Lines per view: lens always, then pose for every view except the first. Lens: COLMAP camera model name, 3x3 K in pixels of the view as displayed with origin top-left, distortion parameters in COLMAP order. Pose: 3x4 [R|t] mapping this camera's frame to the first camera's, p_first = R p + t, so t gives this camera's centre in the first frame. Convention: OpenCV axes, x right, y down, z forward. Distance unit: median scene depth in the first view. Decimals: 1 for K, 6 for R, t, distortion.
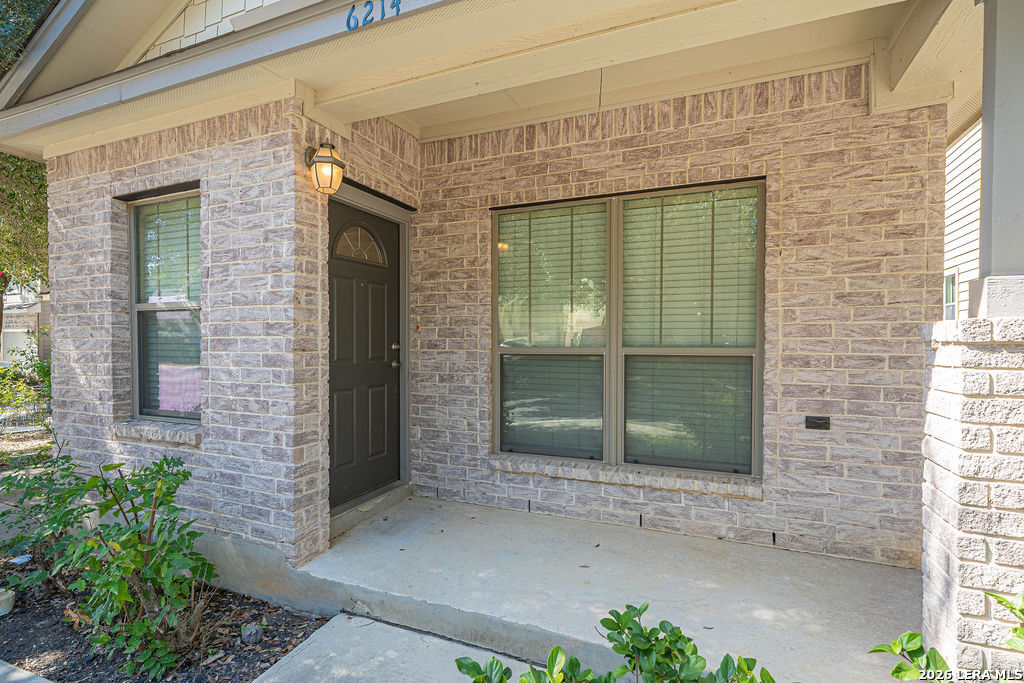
lens RADIAL K [[506.7, 0, 505.7], [0, 506.7, 352.1], [0, 0, 1]] dist [-0.000009, -0.000115]
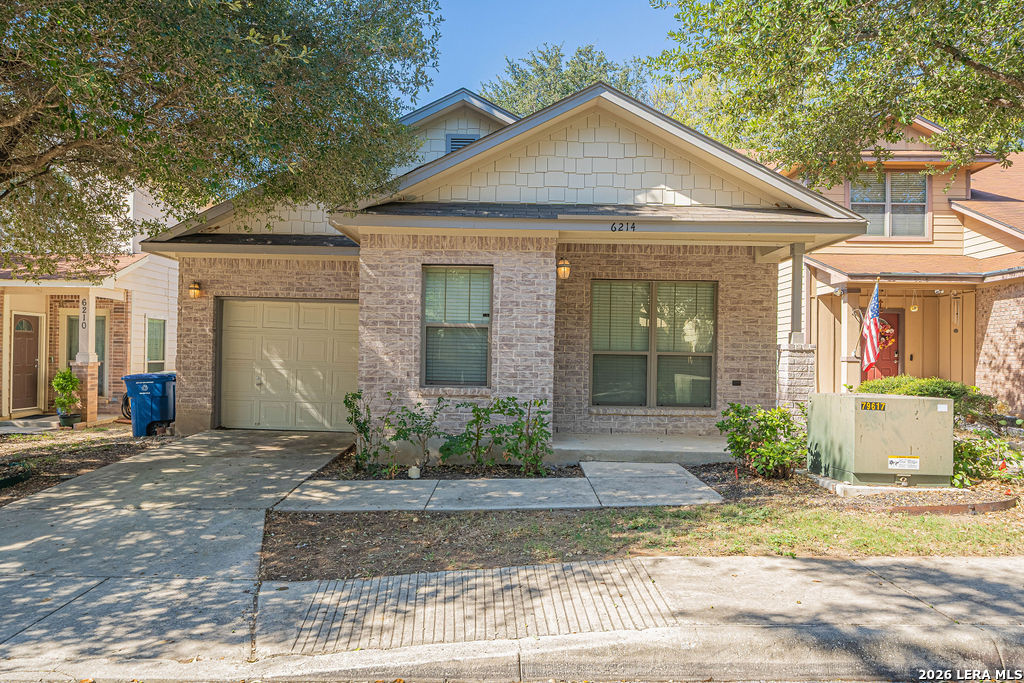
lens RADIAL K [[687.3, 0, 509.3], [0, 687.3, 354.4], [0, 0, 1]] dist [0.000698, 0.001699]
pose [[0.919076, 0.016673, 0.393727, -1.633848], [-0.009565, 0.999754, -0.020007, 0.073186], [-0.393964, 0.014622, 0.919010, -1.558972]]
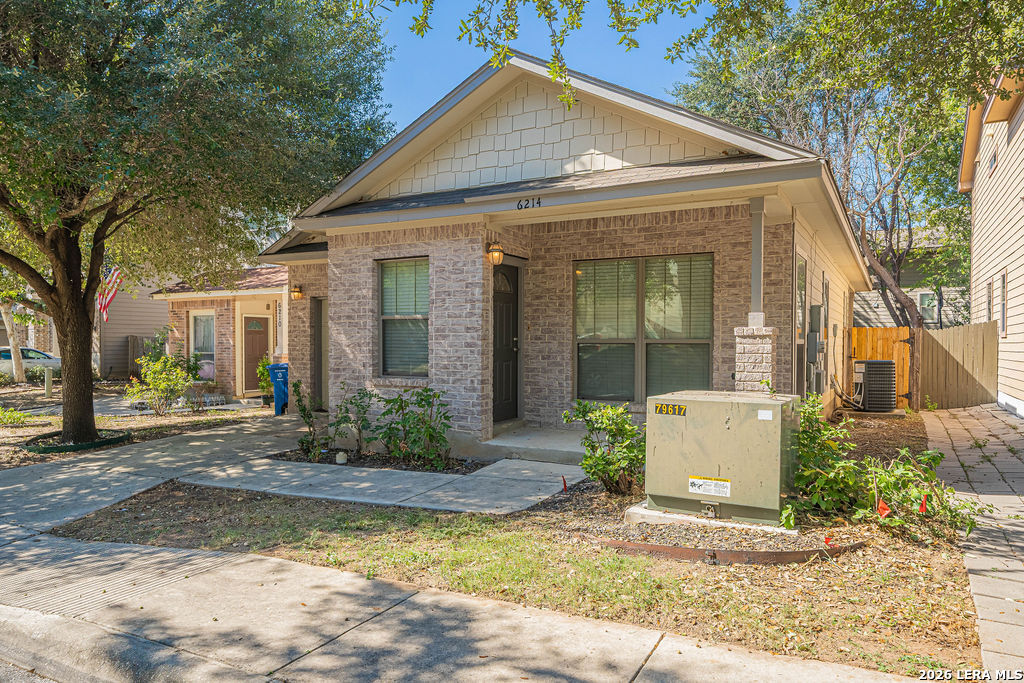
lens RADIAL K [[687.3, 0, 509.3], [0, 687.3, 354.4], [0, 0, 1]] dist [0.000698, 0.001699]
pose [[0.995390, 0.003356, -0.095855, -0.021371], [-0.003159, 0.999993, 0.002206, 0.047063], [0.095862, -0.001893, 0.995393, -1.704328]]
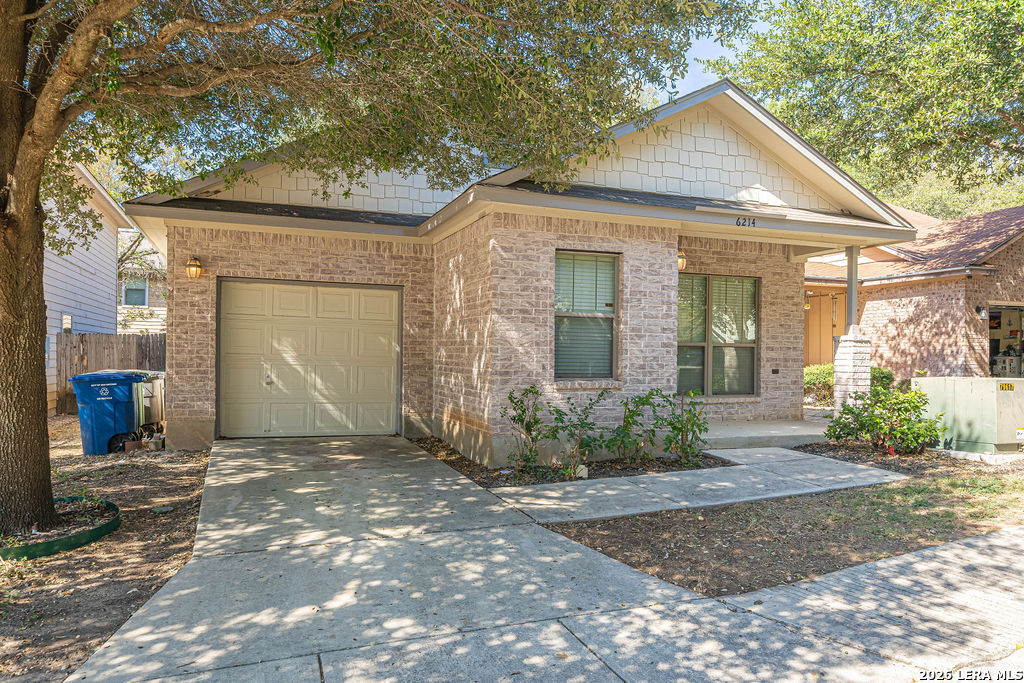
lens RADIAL K [[687.3, 0, 509.3], [0, 687.3, 354.4], [0, 0, 1]] dist [0.000698, 0.001699]
pose [[0.715741, 0.007347, 0.698327, -2.800277], [0.003480, 0.999895, -0.014086, 0.090044], [-0.698357, 0.012512, 0.715640, -0.599484]]
